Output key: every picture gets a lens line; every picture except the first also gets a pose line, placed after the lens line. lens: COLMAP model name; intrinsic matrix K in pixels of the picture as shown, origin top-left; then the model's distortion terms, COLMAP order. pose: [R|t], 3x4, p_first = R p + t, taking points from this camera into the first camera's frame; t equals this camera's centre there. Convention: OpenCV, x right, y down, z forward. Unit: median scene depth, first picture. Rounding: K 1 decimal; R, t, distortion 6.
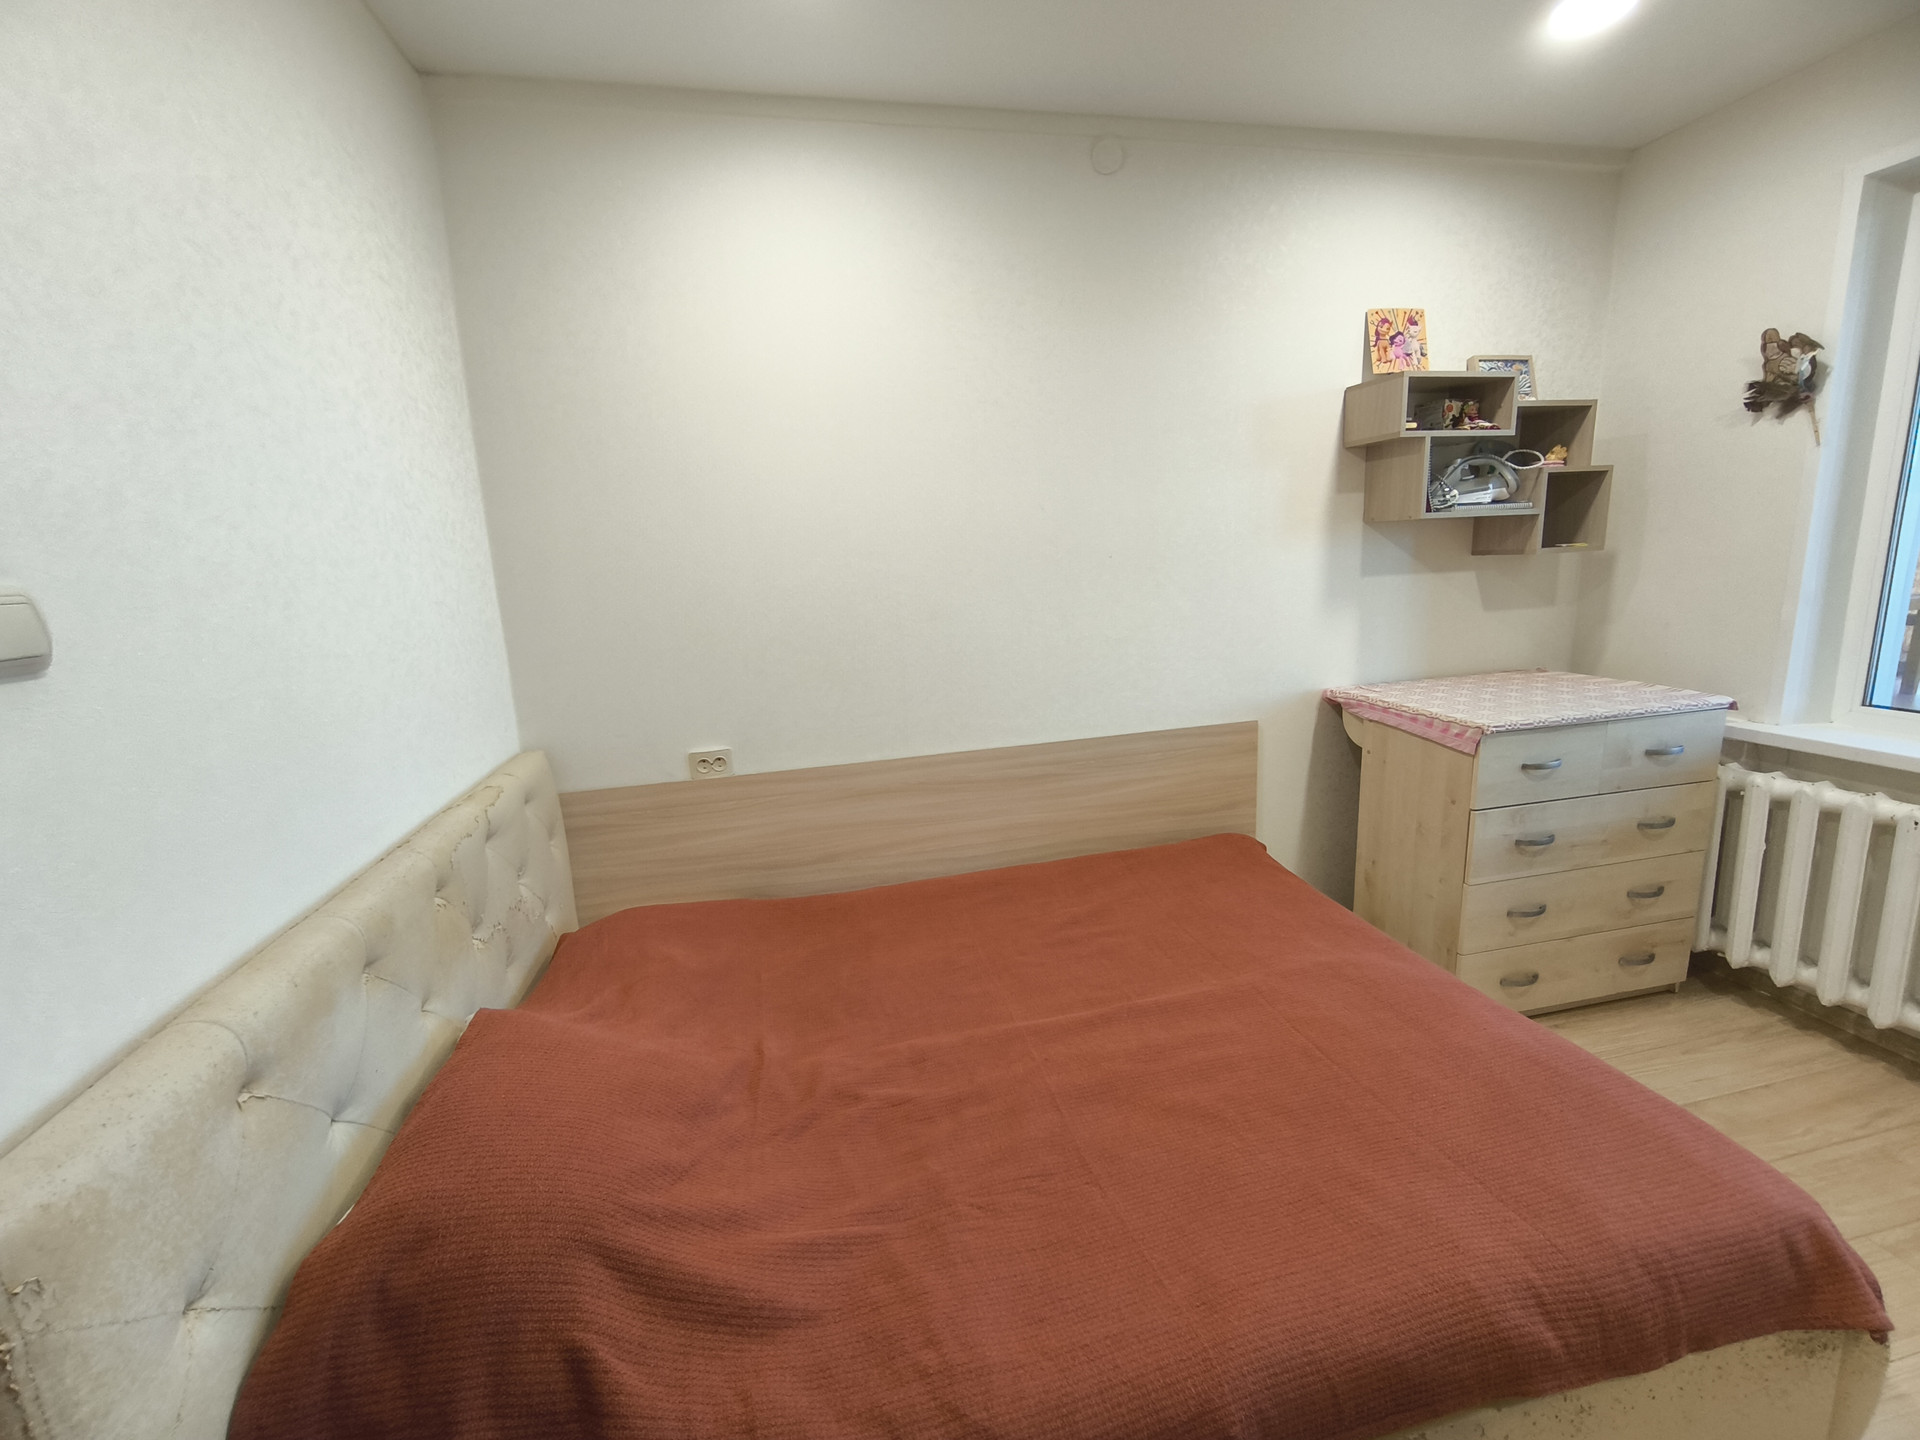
lens RADIAL K [[818.1, 0, 941.2], [0, 818.1, 726.2], [0, 0, 1]] dist [-0.007461, 0.000446]
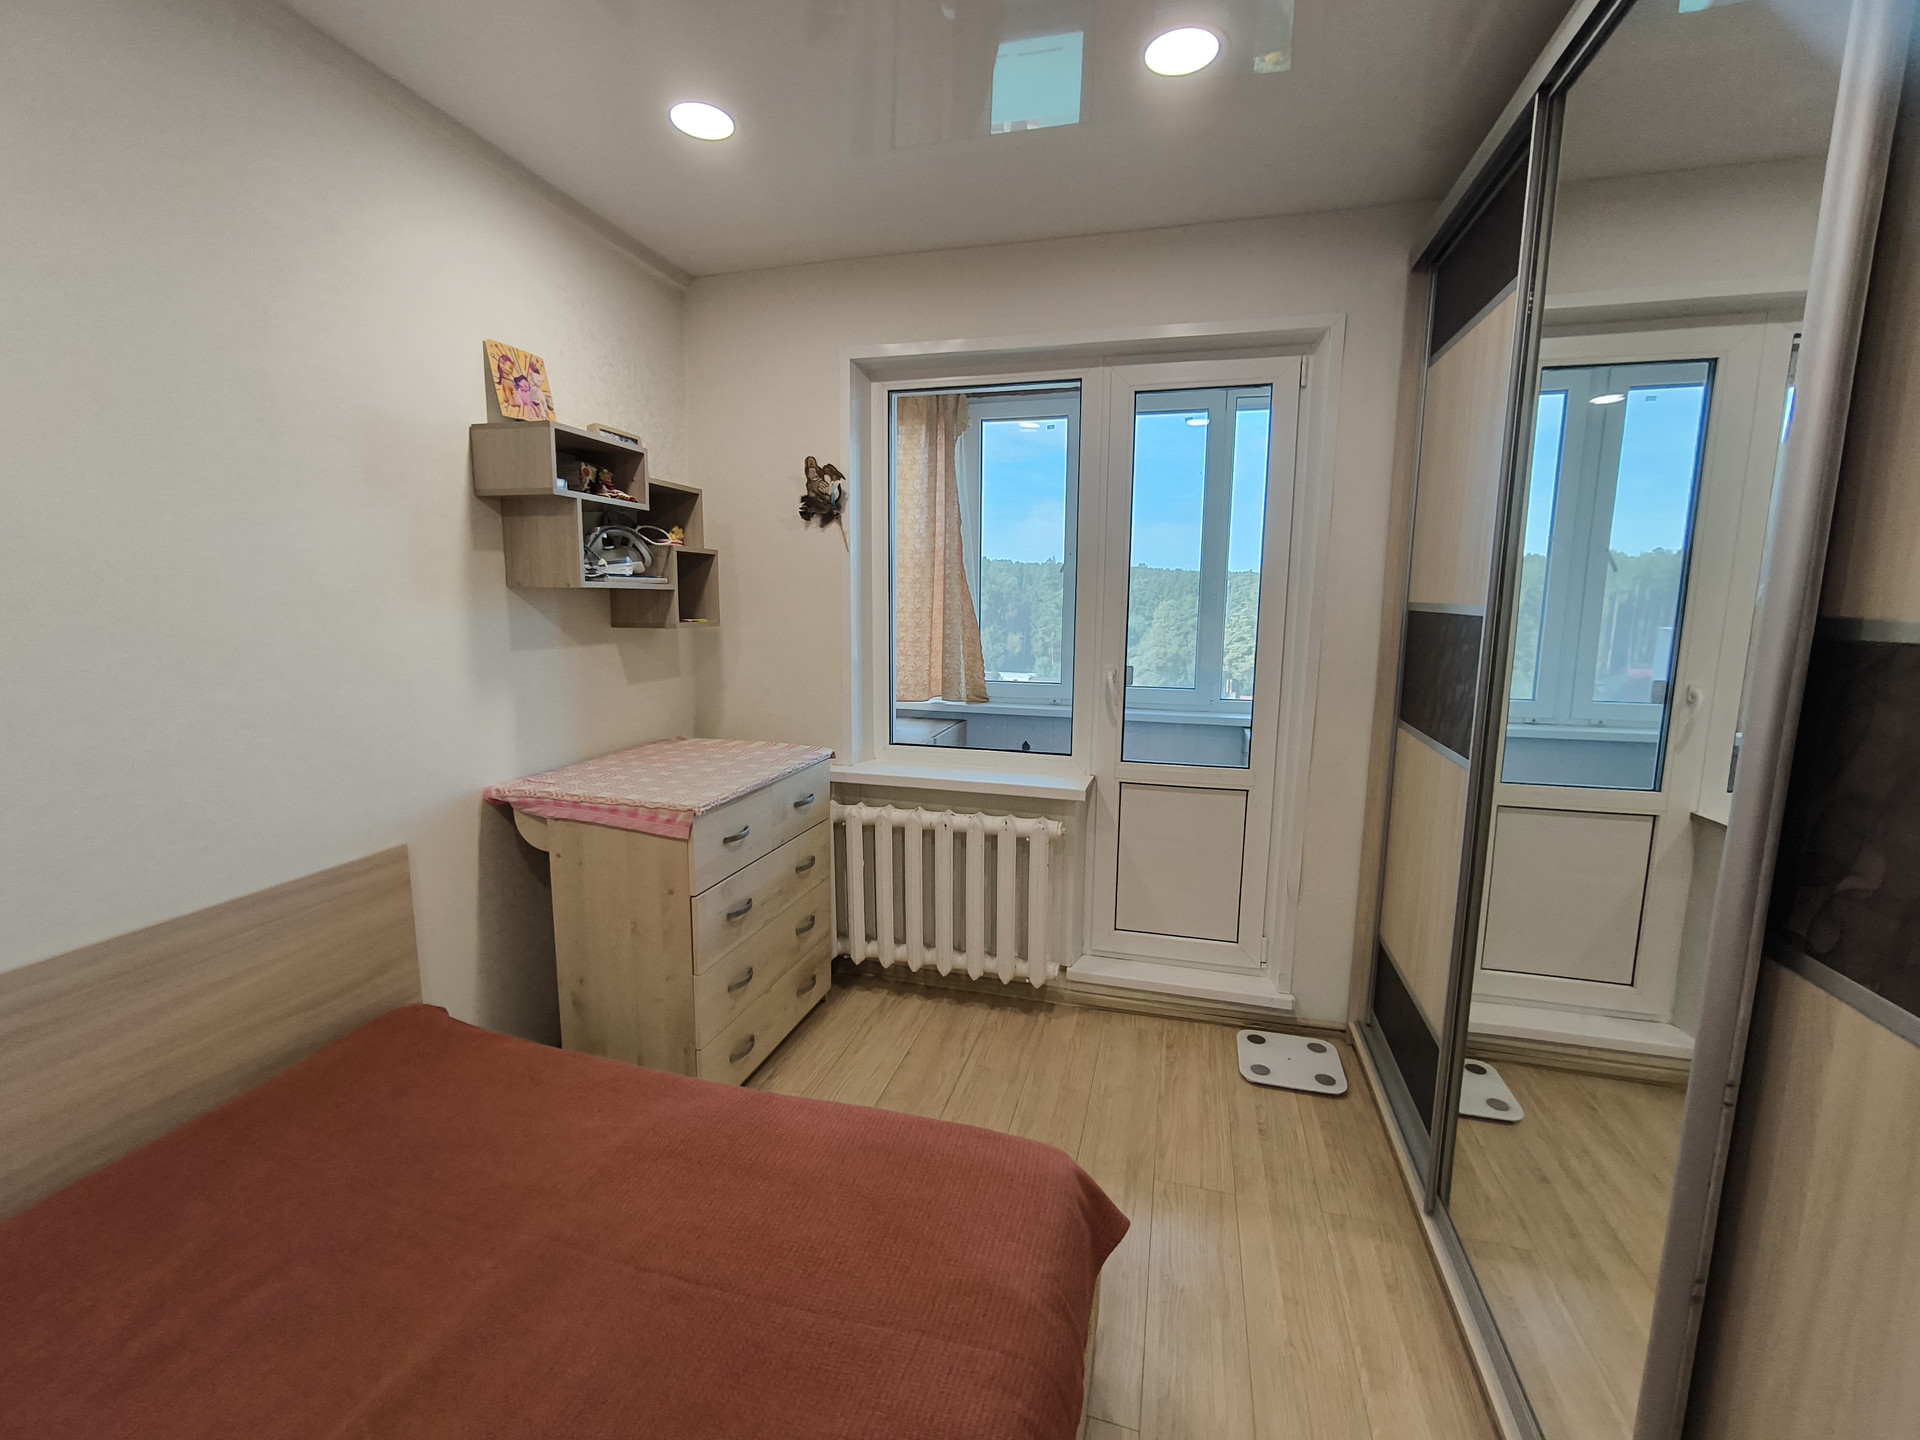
lens RADIAL K [[828.8, 0, 965.4], [0, 828.8, 717.4], [0, 0, 1]] dist [-0.032584, 0.020224]
pose [[0.452880, -0.072648, 0.888607, -0.034570], [0.150764, 0.988562, 0.003982, -0.051415], [-0.878732, 0.132166, 0.458652, 0.225621]]
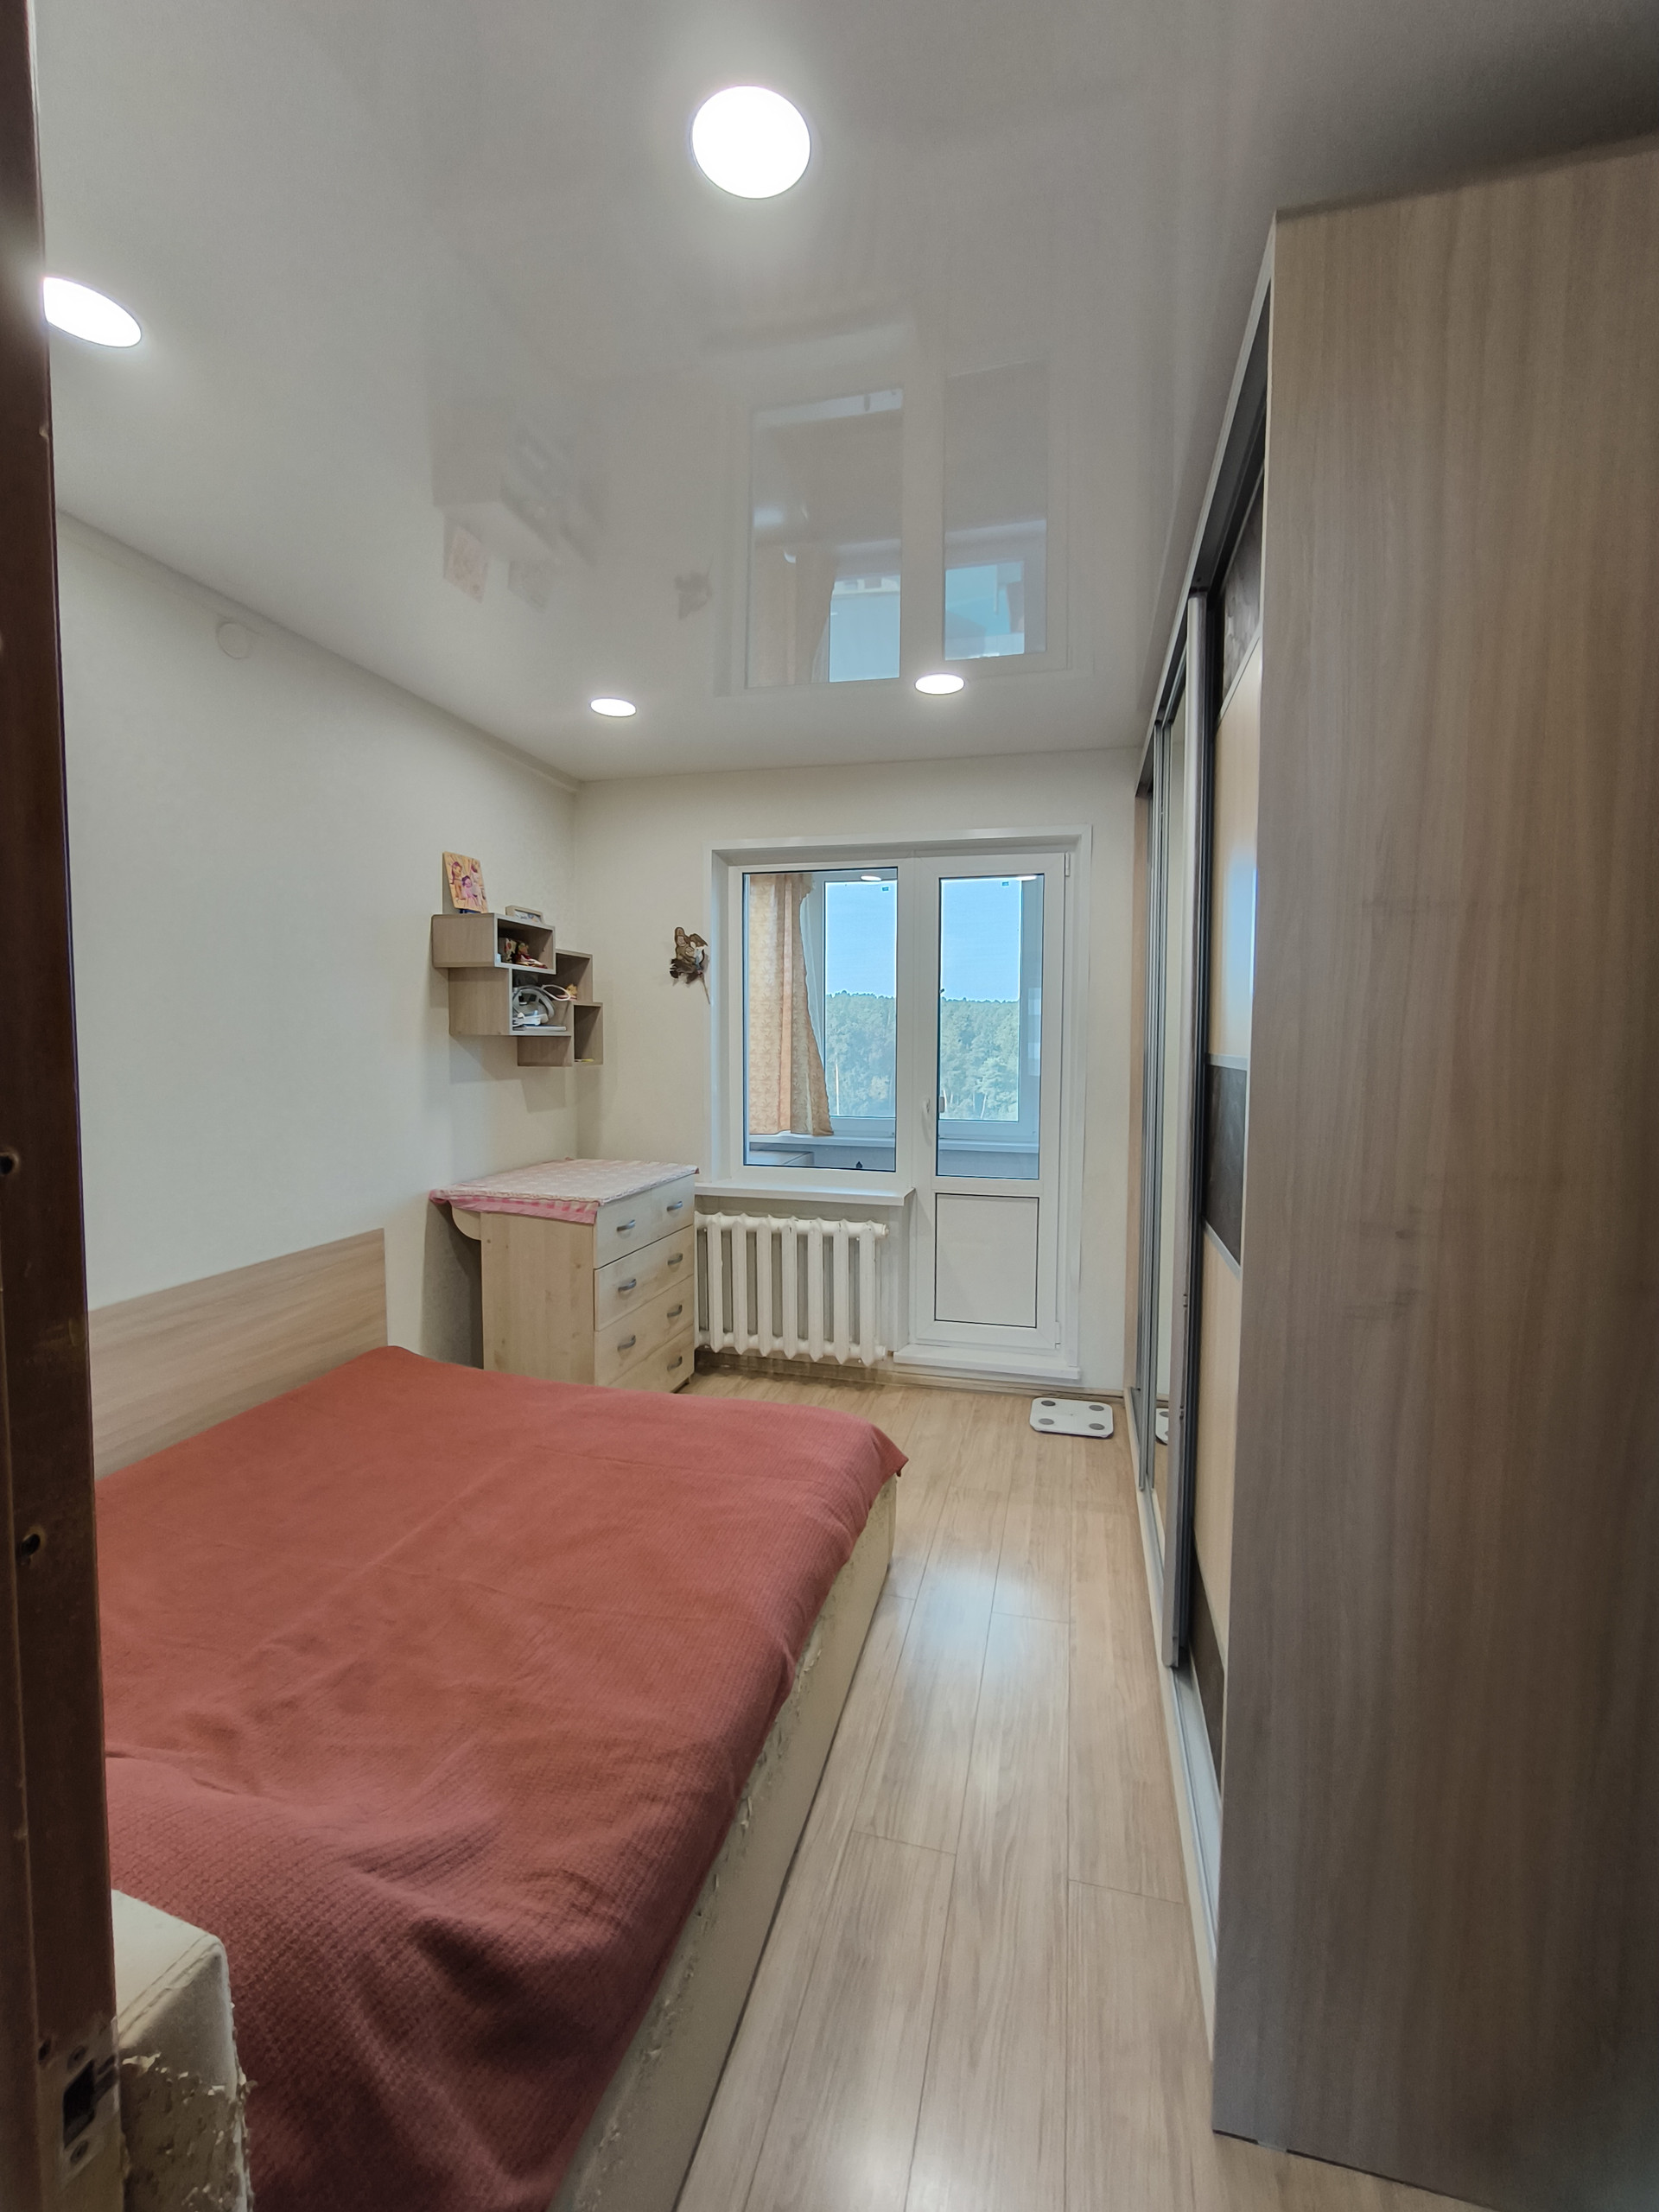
lens RADIAL K [[949.2, 0, 833.2], [0, 949.2, 1109.7], [0, 0, 1]] dist [-0.019698, 0.000833]
pose [[0.444126, -0.014883, 0.895841, -0.418879], [0.156078, 0.985859, -0.060999, 0.007639], [-0.882265, 0.166912, 0.440169, 0.004631]]
